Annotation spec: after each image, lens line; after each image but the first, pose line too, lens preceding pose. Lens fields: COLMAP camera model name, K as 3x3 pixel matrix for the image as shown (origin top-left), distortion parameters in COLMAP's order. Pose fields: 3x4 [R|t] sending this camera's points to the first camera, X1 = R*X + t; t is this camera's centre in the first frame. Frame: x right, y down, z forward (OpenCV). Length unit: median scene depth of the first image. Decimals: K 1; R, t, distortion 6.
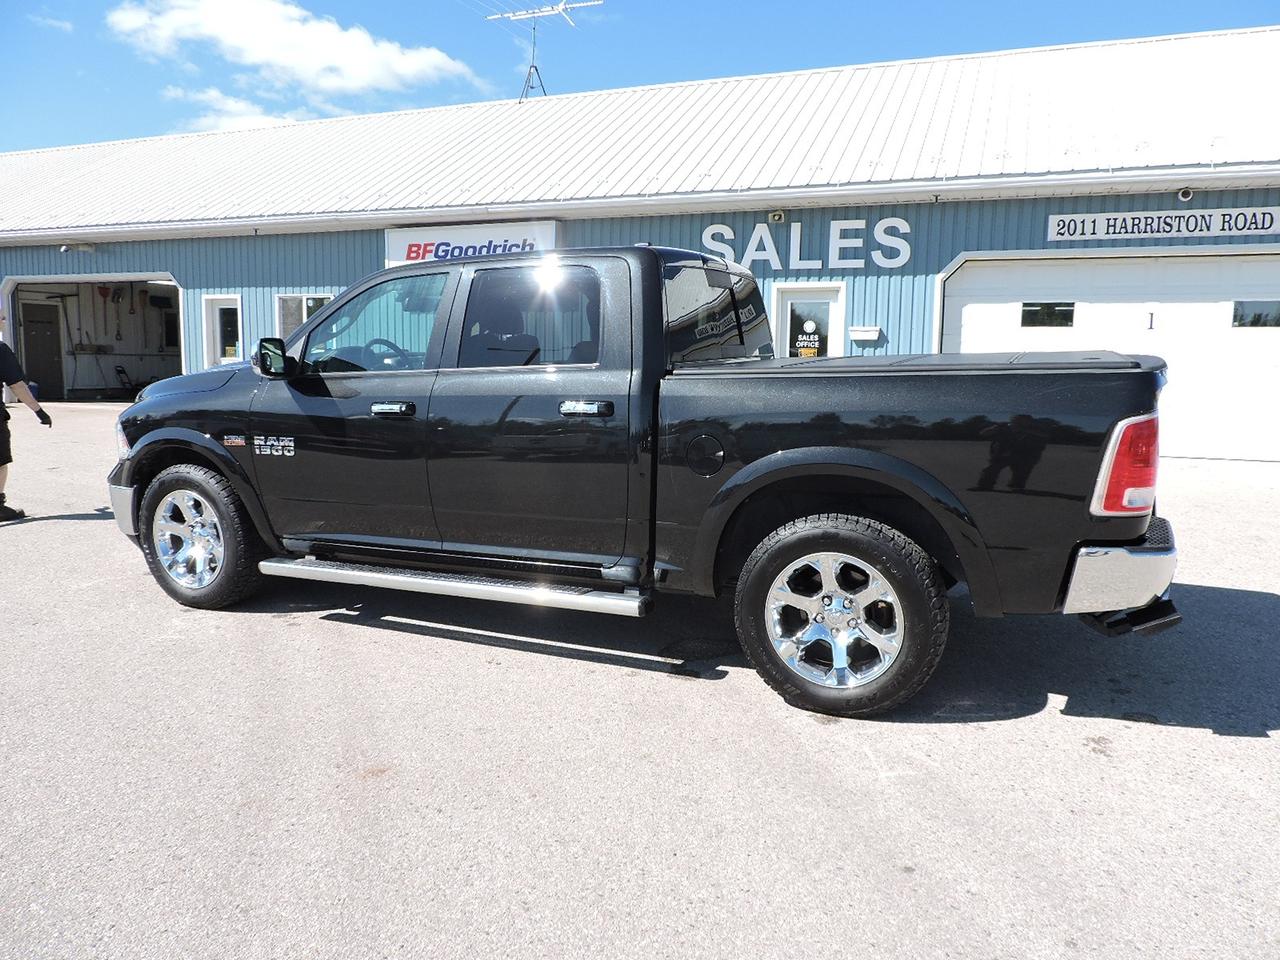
lens RADIAL K [[910.8, 0, 653.4], [0, 910.8, 474.7], [0, 0, 1]] dist [-0.019723, -0.002318]
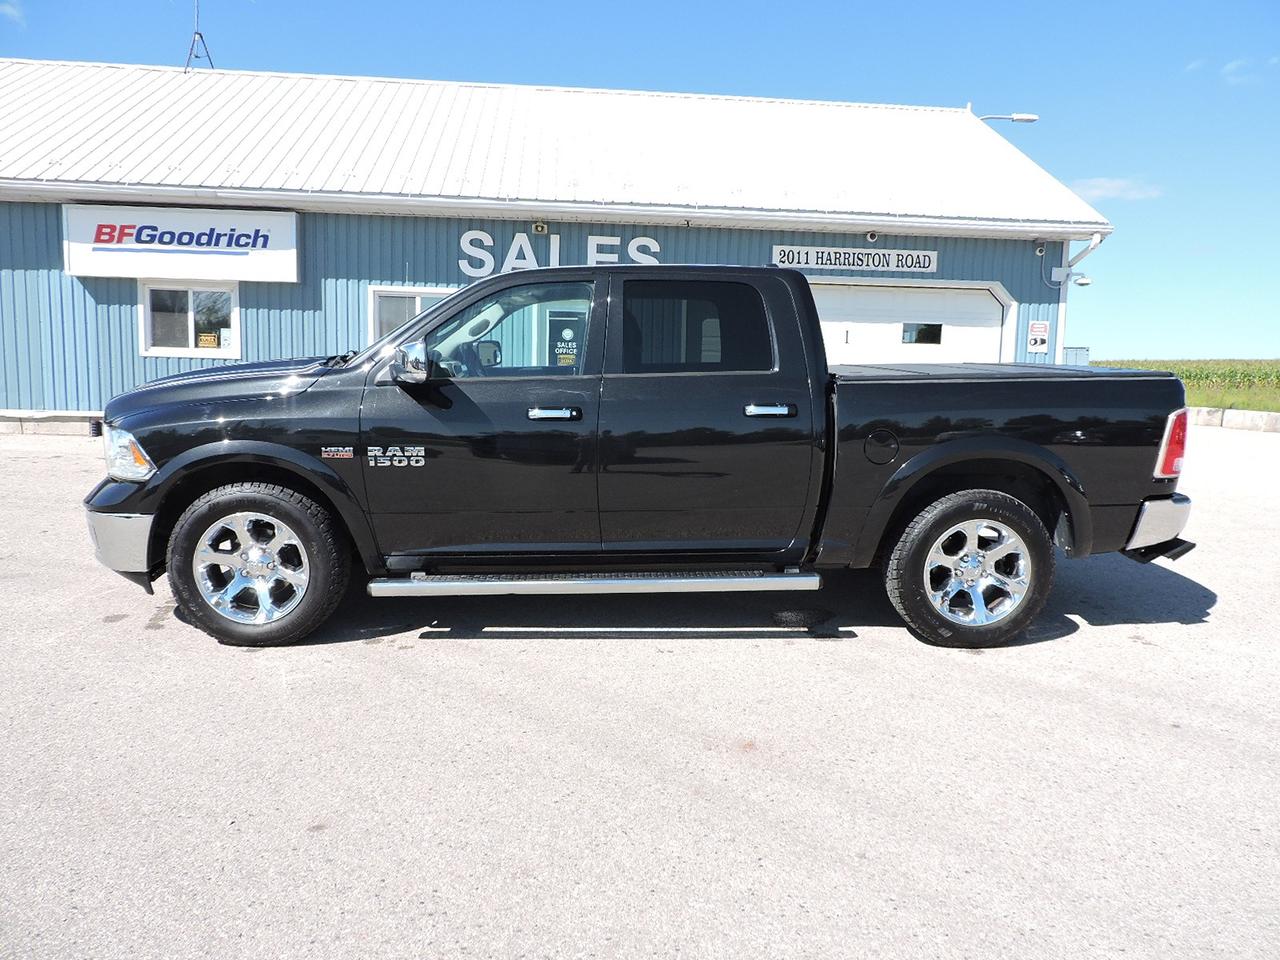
lens RADIAL K [[912.2, 0, 648.7], [0, 912.2, 468.1], [0, 0, 1]] dist [-0.014477, 0.002591]
pose [[0.887727, -0.041539, 0.458491, -0.263733], [0.046770, 0.998906, -0.000055, -0.003154], [-0.457987, 0.021492, 0.888699, 0.022280]]
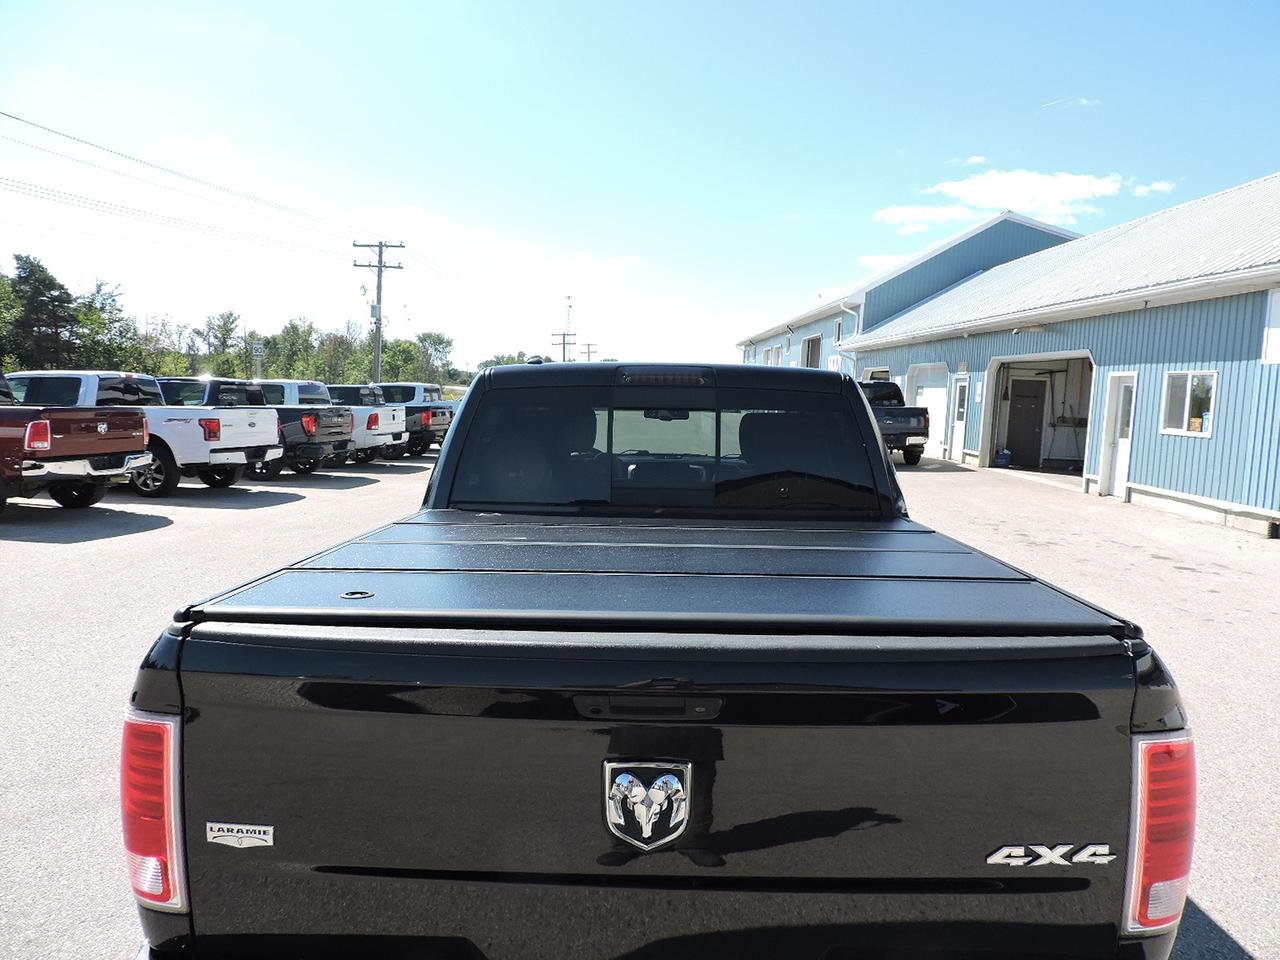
lens RADIAL K [[912.2, 0, 648.7], [0, 912.2, 468.1], [0, 0, 1]] dist [-0.014477, 0.002591]
pose [[0.367877, 0.082095, -0.926243, 0.310751], [-0.153169, 0.987839, 0.026720, -0.070810], [0.917173, 0.132042, 0.375978, 0.294381]]
